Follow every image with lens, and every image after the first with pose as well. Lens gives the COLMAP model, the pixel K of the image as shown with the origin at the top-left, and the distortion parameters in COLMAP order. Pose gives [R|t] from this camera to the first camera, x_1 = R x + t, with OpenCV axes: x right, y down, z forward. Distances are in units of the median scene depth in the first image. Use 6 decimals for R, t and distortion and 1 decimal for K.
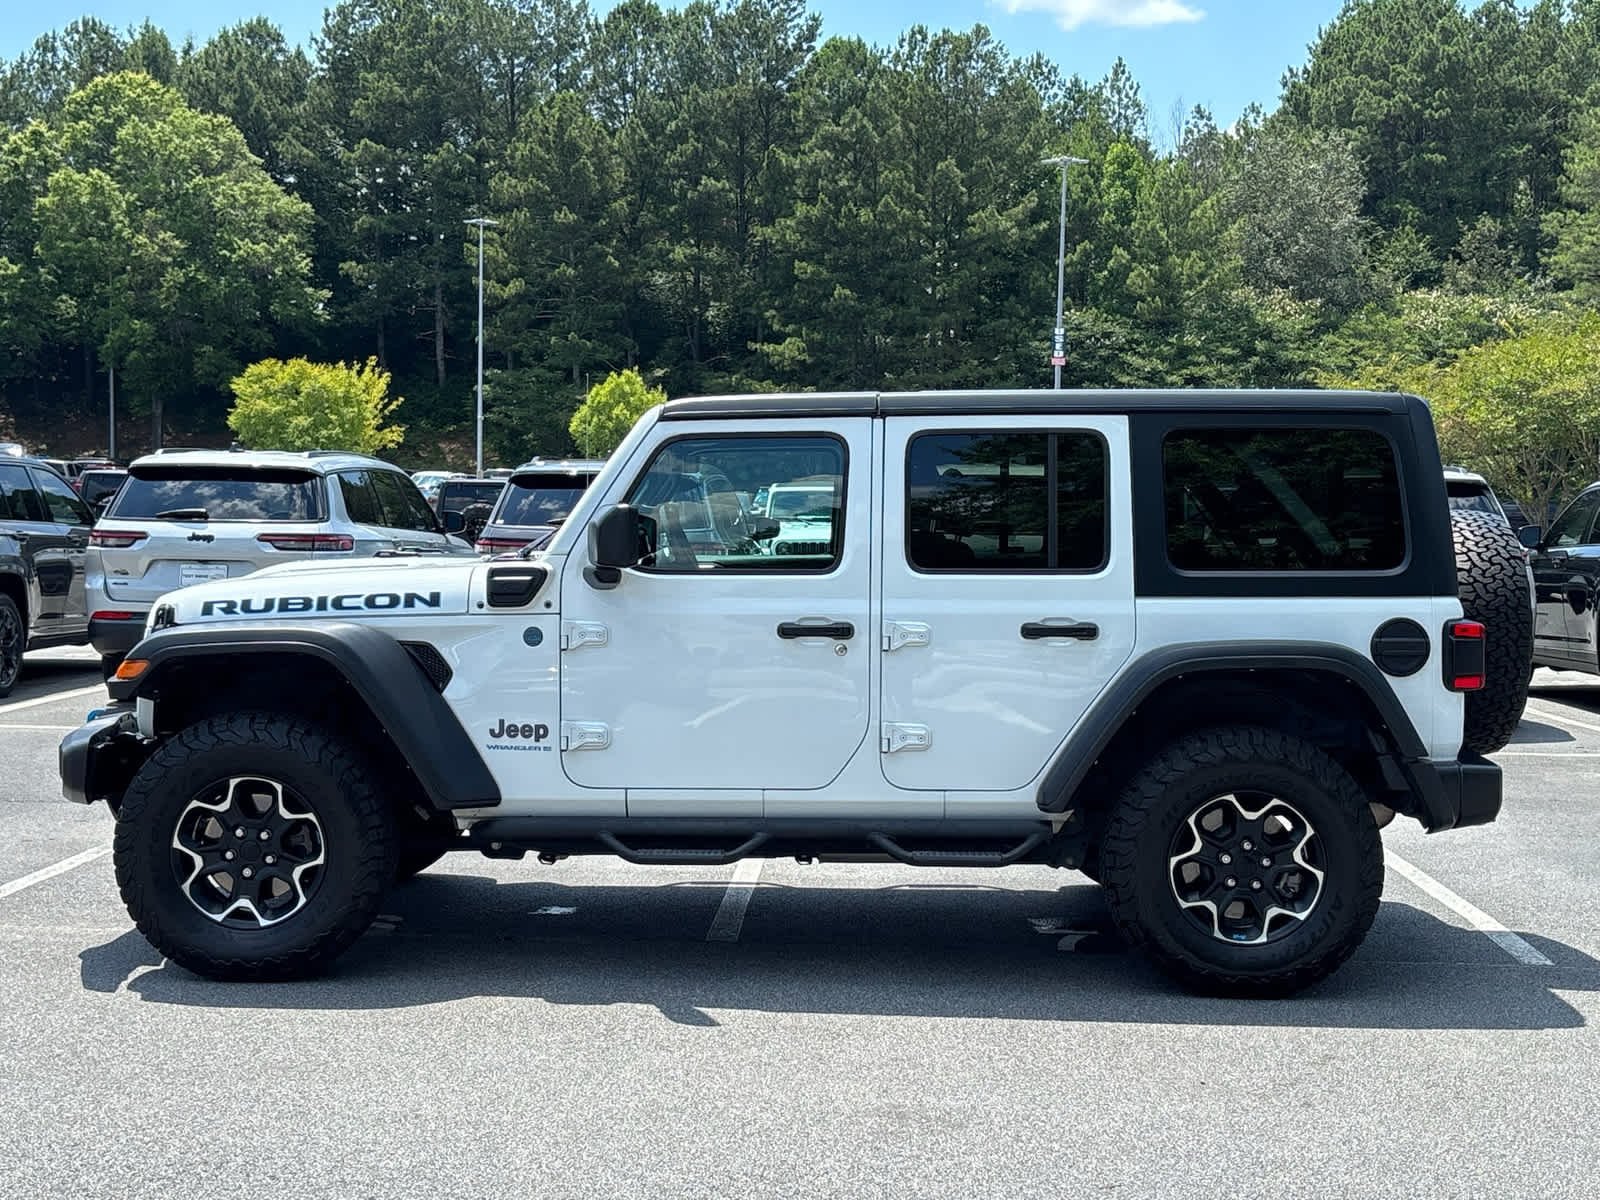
lens RADIAL K [[2335.2, 0, 770.5], [0, 2335.2, 597.1], [0, 0, 1]] dist [0.255304, -0.973298]
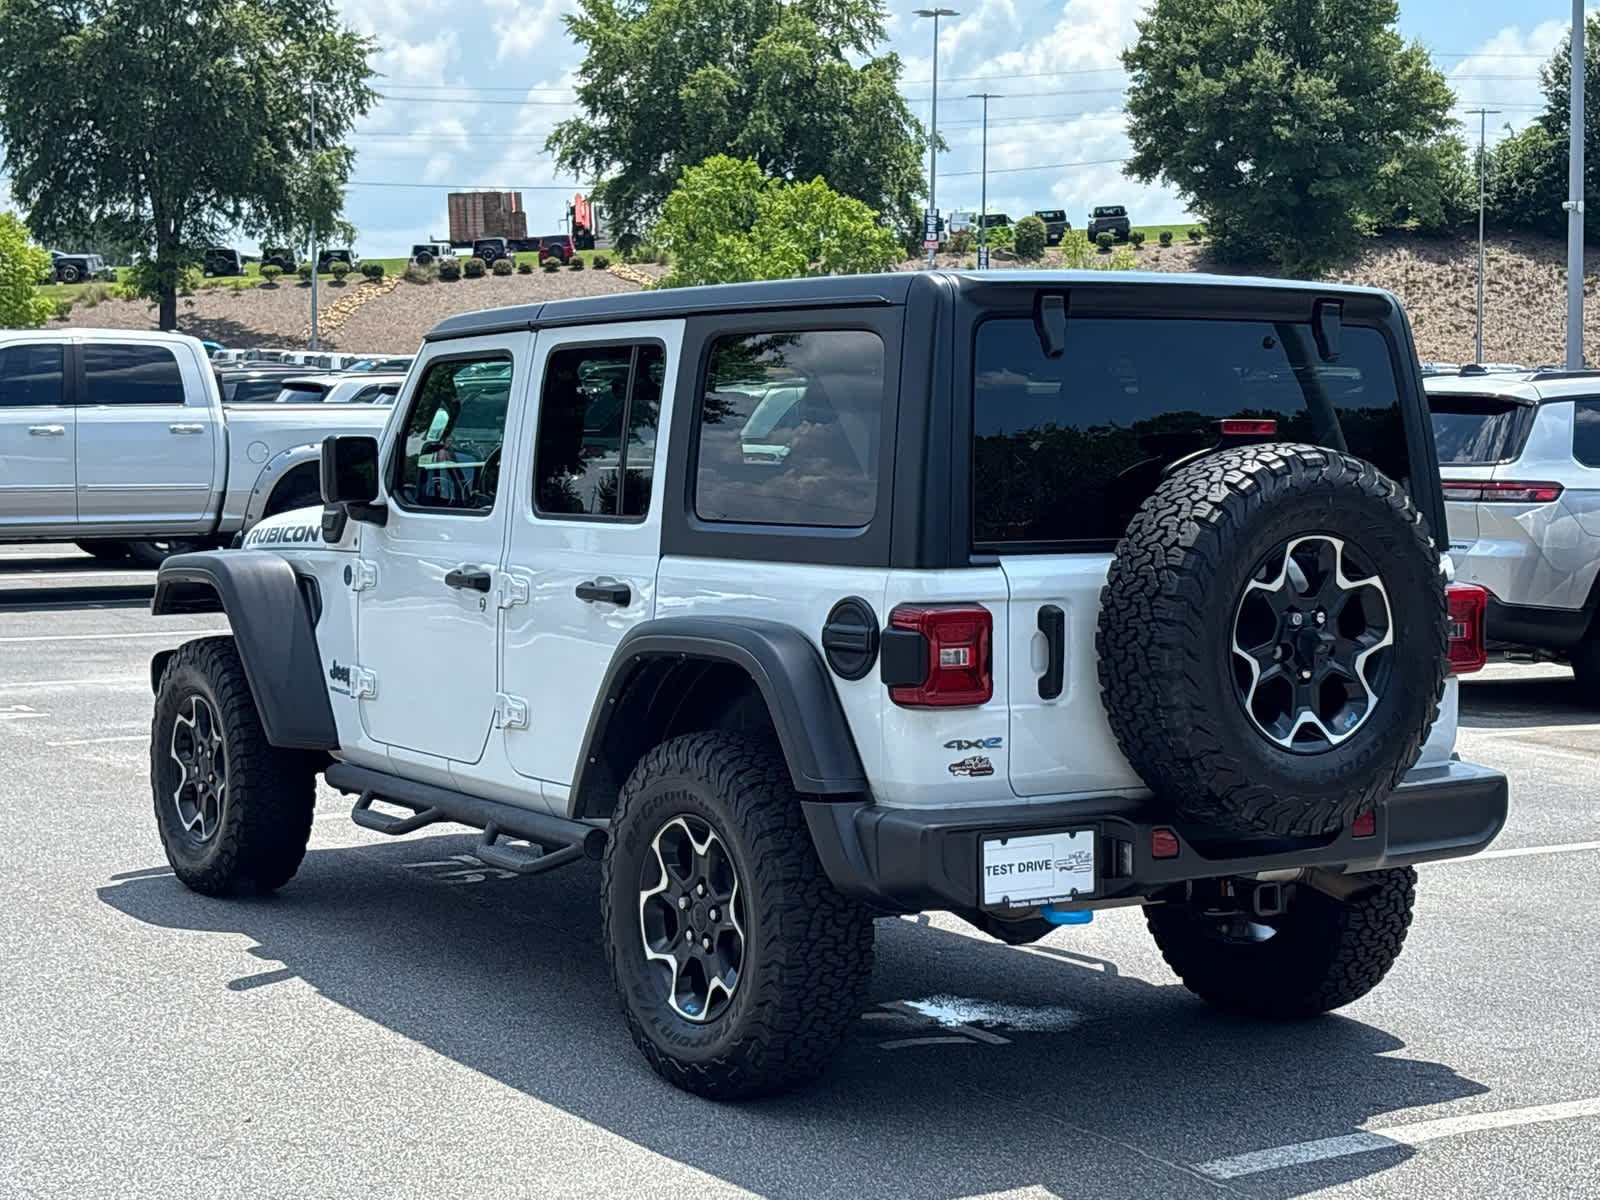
lens RADIAL K [[2673.8, 0, 791.7], [0, 2673.8, 622.5], [0, 0, 1]] dist [0.335650, -1.493693]
pose [[0.562668, 0.054026, -0.824915, 0.129654], [-0.035873, 0.998518, 0.040927, -0.002173], [0.825904, 0.006564, 0.563773, 0.076536]]
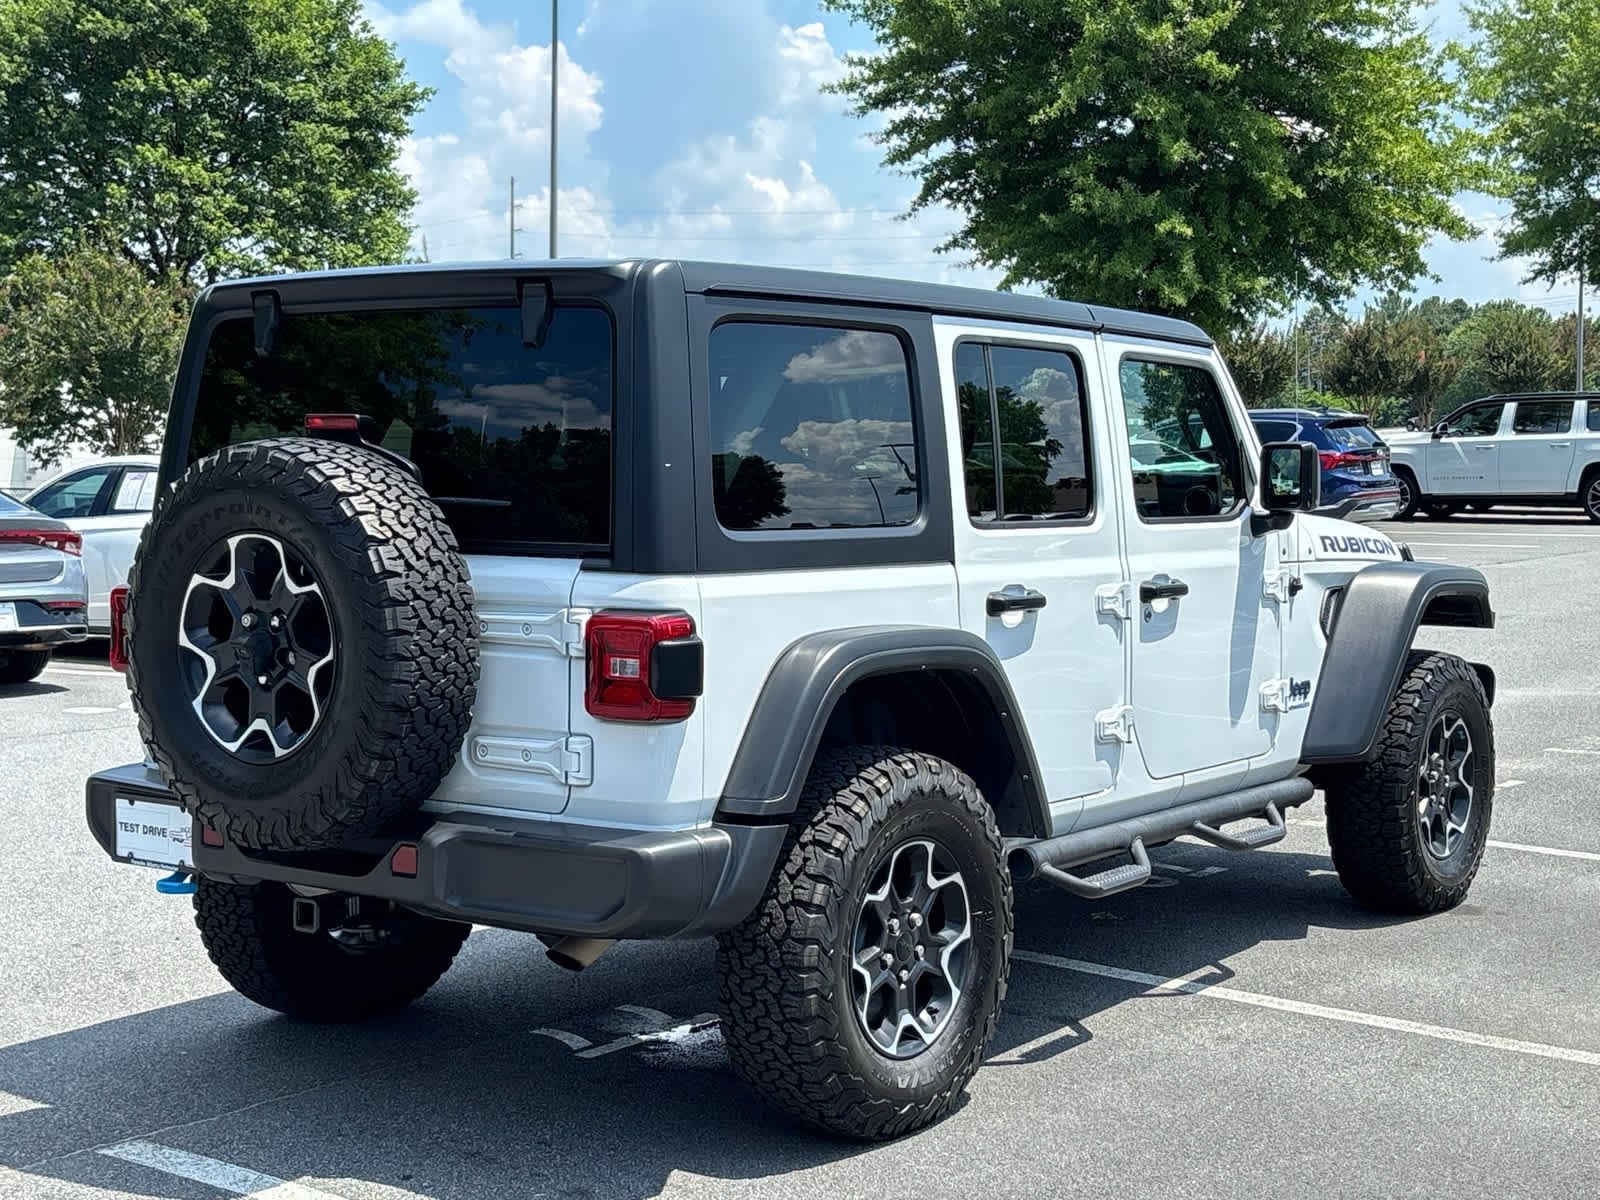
lens RADIAL K [[2337.4, 0, 800.0], [0, 2337.4, 600.0], [0, 0, 1]] dist [0.206049, -0.912550]
pose [[-0.579534, 0.041279, -0.813902, 0.114515], [-0.045918, 0.995476, 0.083183, -0.007470], [0.813653, 0.085580, -0.575017, 0.212186]]
